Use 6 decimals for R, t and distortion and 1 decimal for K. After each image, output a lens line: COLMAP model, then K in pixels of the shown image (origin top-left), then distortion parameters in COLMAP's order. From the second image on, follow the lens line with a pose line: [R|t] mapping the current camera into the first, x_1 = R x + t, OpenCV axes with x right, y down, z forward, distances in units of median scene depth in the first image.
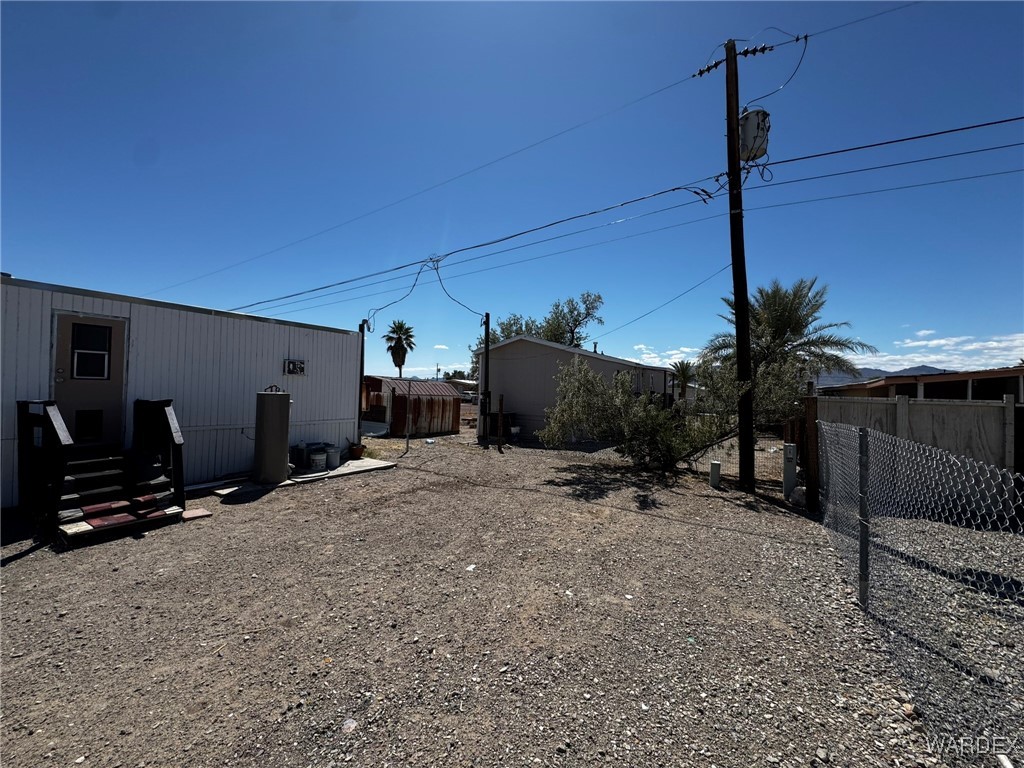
lens RADIAL K [[409.7, 0, 513.8], [0, 409.7, 381.0], [0, 0, 1]] dist [-0.001911, 0.000524]
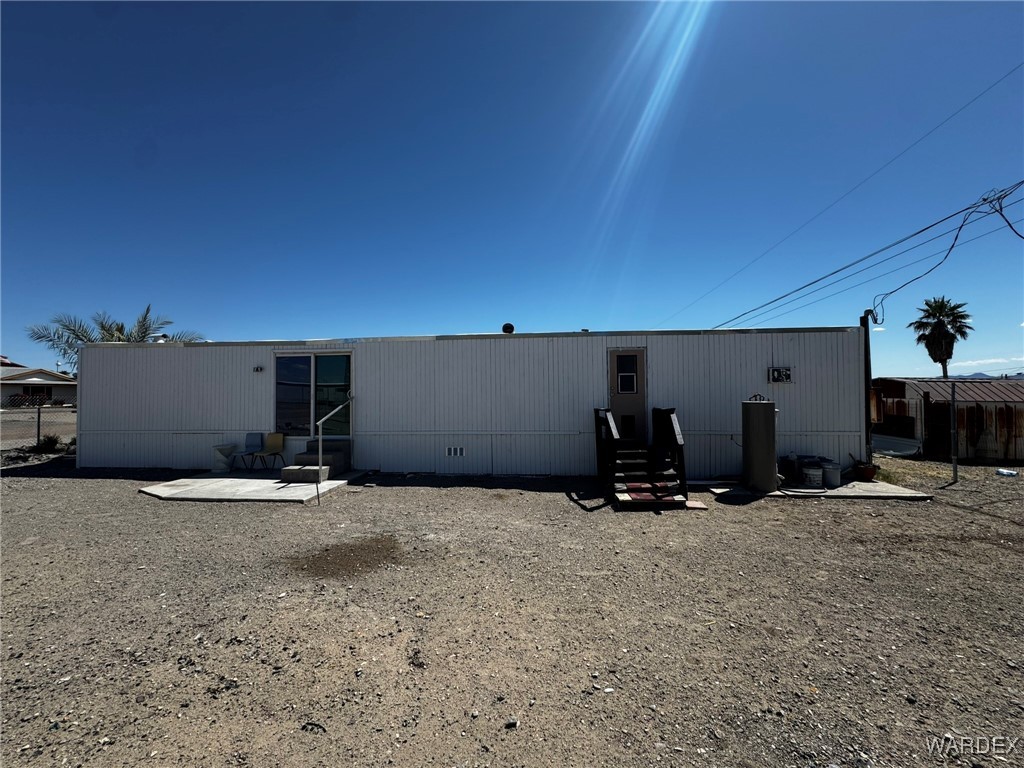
lens RADIAL K [[409.7, 0, 509.3], [0, 409.7, 383.4], [0, 0, 1]] dist [-0.001911, 0.000524]
pose [[0.459457, -0.048971, -0.886849, 0.032740], [0.037854, 0.998651, -0.035533, -0.003948], [0.887393, -0.017245, 0.460691, -0.013488]]
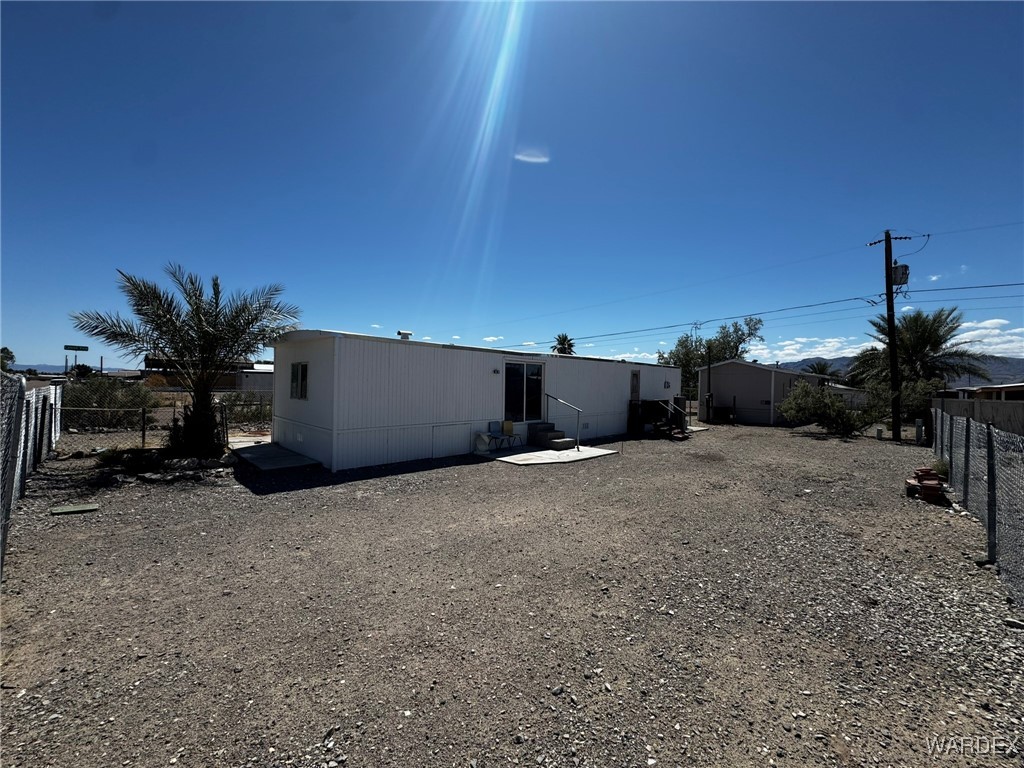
lens RADIAL K [[409.7, 0, 519.0], [0, 409.7, 380.9], [0, 0, 1]] dist [-0.001911, 0.000524]
pose [[0.977691, -0.006167, -0.209959, -0.973952], [0.007940, 0.999940, 0.007604, -0.092606], [0.209899, -0.009102, 0.977681, -1.608351]]
